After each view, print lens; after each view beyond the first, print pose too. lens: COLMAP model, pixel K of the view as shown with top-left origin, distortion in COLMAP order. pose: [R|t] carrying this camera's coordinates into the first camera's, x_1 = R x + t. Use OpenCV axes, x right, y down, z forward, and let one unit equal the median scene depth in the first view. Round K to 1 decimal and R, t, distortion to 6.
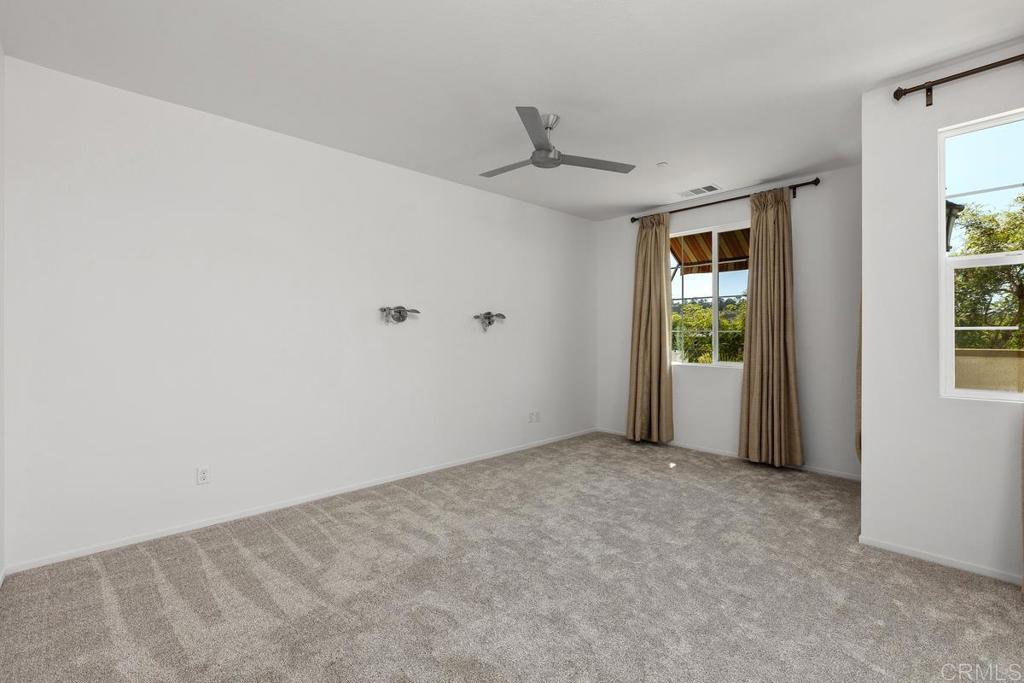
lens RADIAL K [[458.0, 0, 513.9], [0, 458.0, 337.2], [0, 0, 1]] dist [-0.001899, -0.000575]
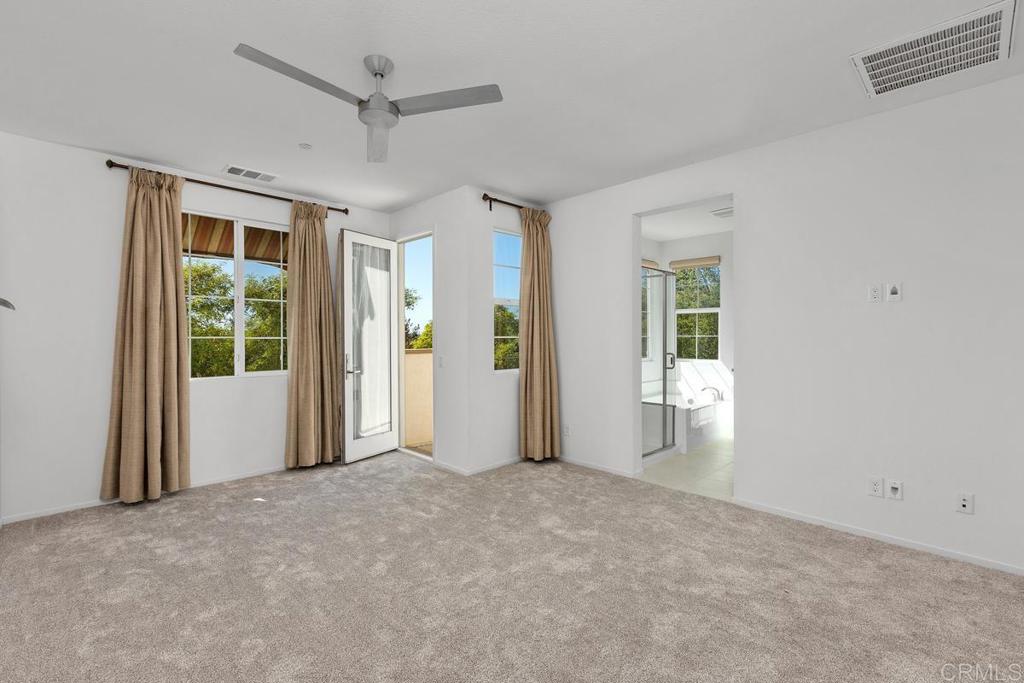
lens RADIAL K [[458.0, 0, 513.9], [0, 458.0, 337.2], [0, 0, 1]] dist [-0.001899, -0.000575]
pose [[-0.052534, -0.003552, 0.998613, -0.494906], [0.012192, 0.999917, 0.004198, -0.013080], [-0.998545, 0.012396, -0.052486, 0.576855]]
